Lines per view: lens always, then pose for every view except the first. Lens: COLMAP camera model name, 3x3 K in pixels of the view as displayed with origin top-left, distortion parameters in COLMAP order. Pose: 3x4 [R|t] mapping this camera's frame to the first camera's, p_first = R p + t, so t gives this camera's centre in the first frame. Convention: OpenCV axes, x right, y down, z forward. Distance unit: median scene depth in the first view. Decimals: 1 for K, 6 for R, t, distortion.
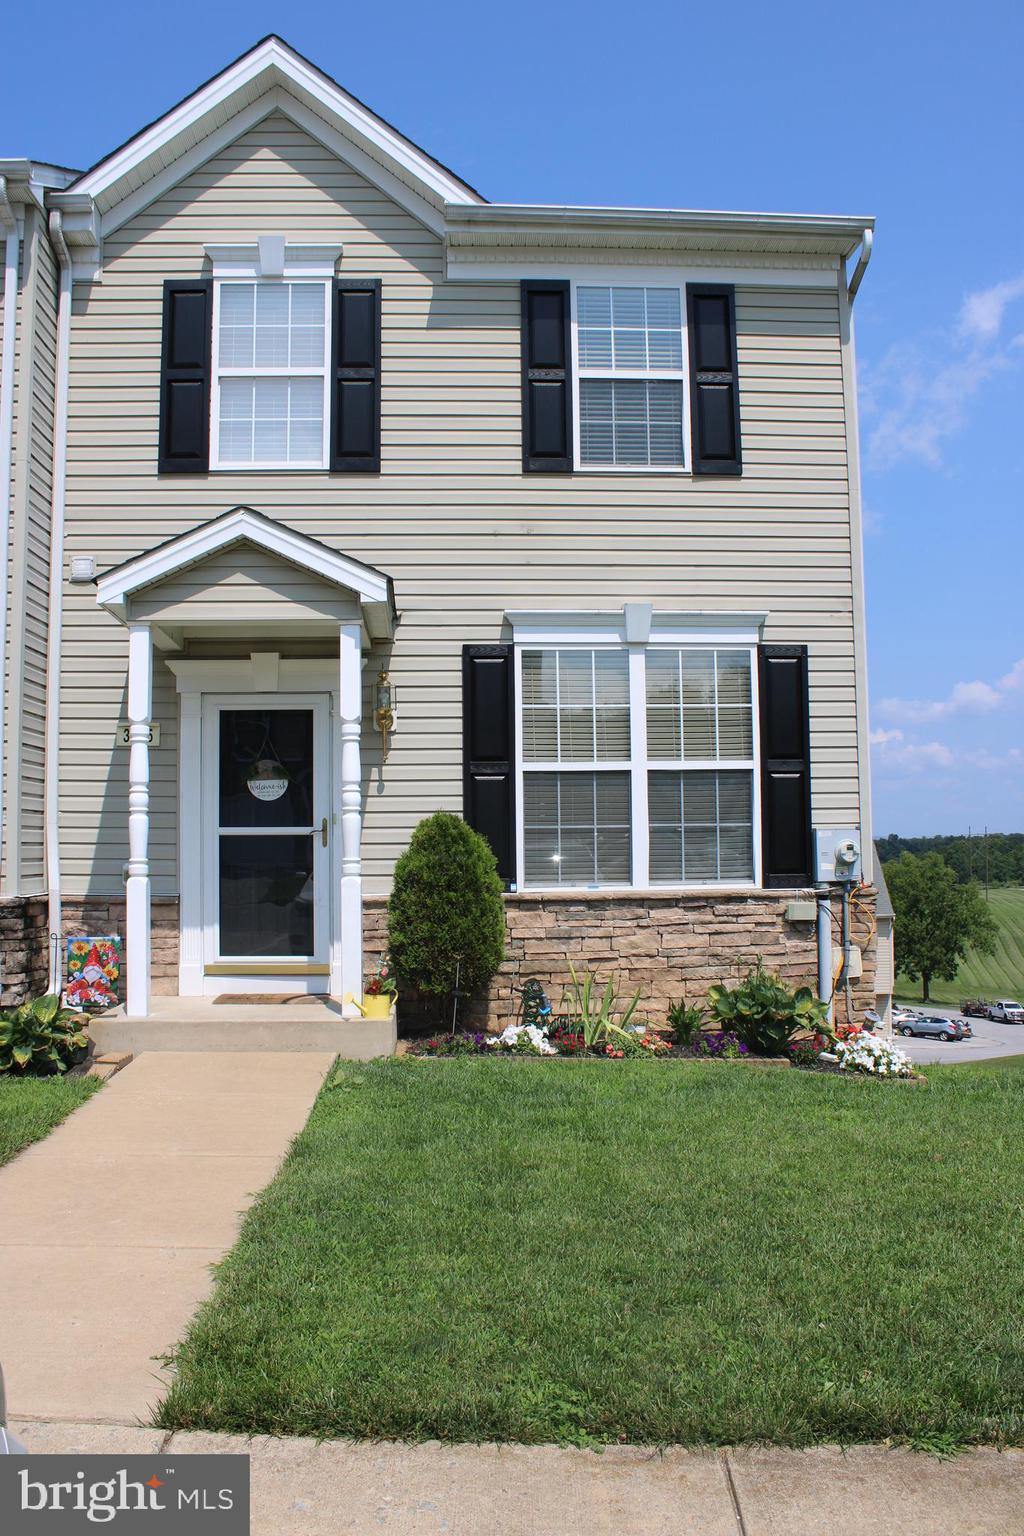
lens RADIAL K [[1258.7, 0, 512.0], [0, 1258.7, 768.0], [0, 0, 1]] dist [-0.170861, 0.156601]
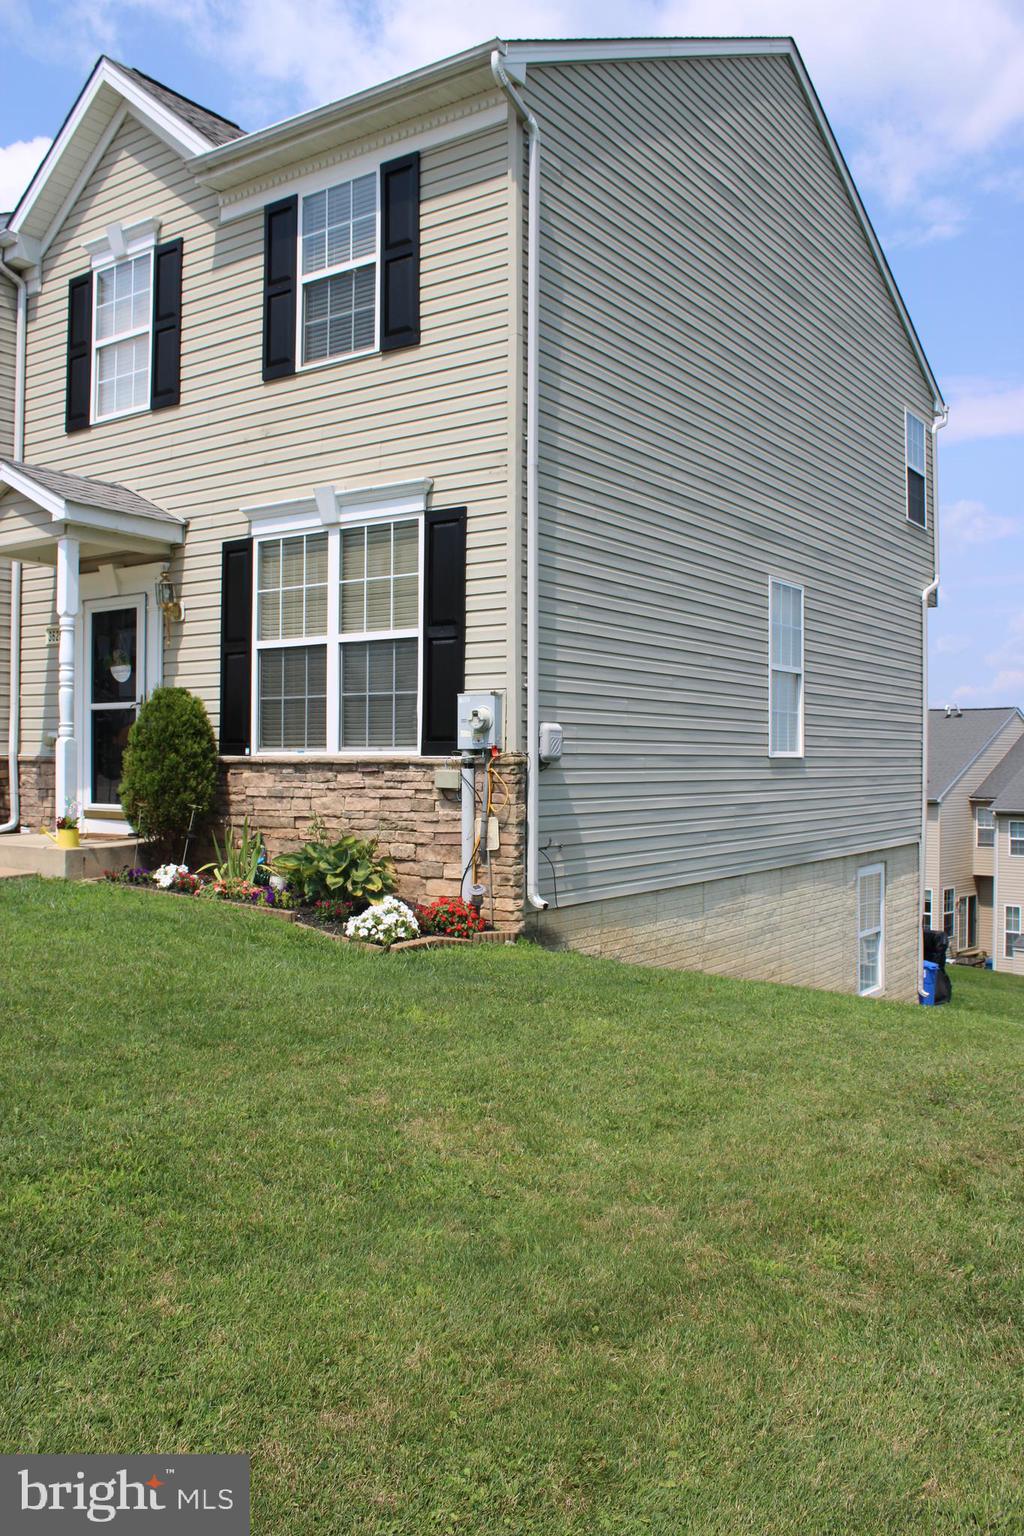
lens RADIAL K [[1258.7, 0, 512.0], [0, 1258.7, 768.0], [0, 0, 1]] dist [-0.170861, 0.156601]
pose [[0.792909, 0.015625, -0.609140, 0.872496], [0.026541, 0.997837, 0.060144, 0.047544], [0.608762, -0.063856, 0.790779, 0.243862]]
